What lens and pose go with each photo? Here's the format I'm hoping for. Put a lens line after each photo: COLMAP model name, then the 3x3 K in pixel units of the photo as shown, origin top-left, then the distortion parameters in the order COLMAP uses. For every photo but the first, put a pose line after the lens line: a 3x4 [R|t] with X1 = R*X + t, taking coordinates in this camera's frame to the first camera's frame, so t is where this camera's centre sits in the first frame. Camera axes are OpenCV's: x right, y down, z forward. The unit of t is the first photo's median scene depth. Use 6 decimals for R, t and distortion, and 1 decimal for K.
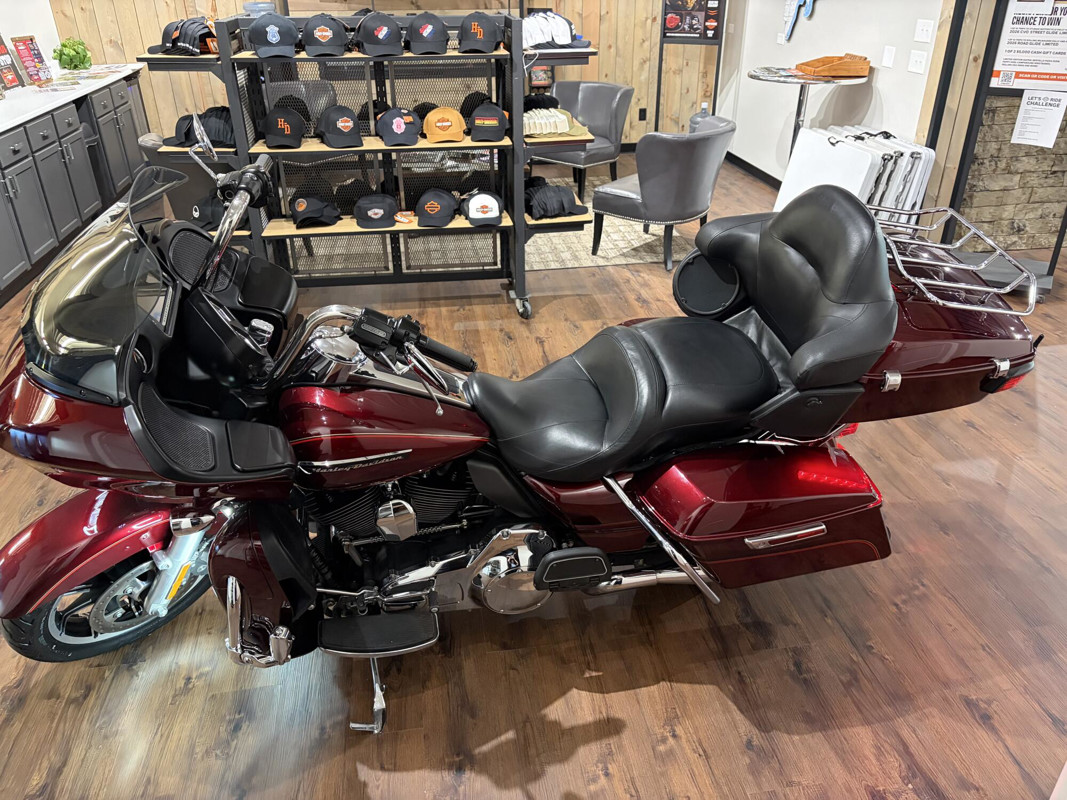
lens RADIAL K [[823.0, 0, 533.5], [0, 823.0, 400.0], [0, 0, 1]] dist [0.023619, -0.004433]
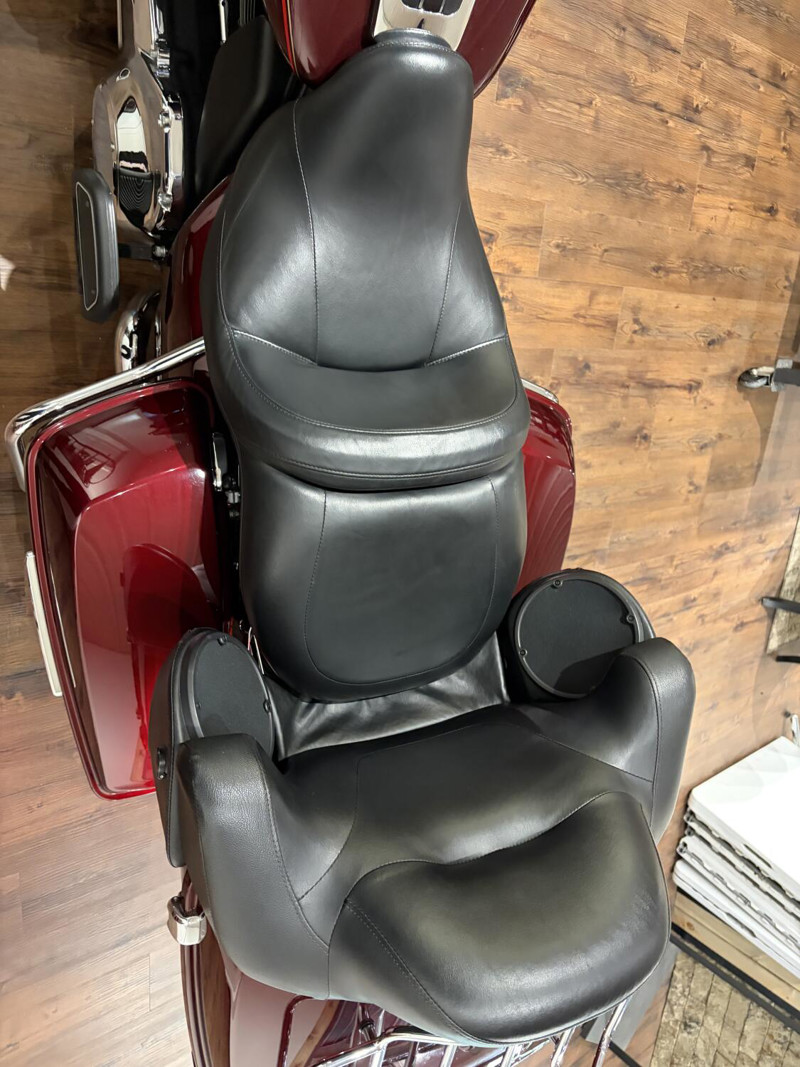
lens RADIAL K [[810.6, 0, 400.0], [0, 810.6, 533.5], [0, 0, 1]] dist [0.045190, -0.056366]
pose [[-0.210624, 0.956685, 0.200973, 0.074862], [-0.906191, -0.268189, 0.326945, -0.197126], [0.366682, -0.113258, 0.923427, 0.521771]]
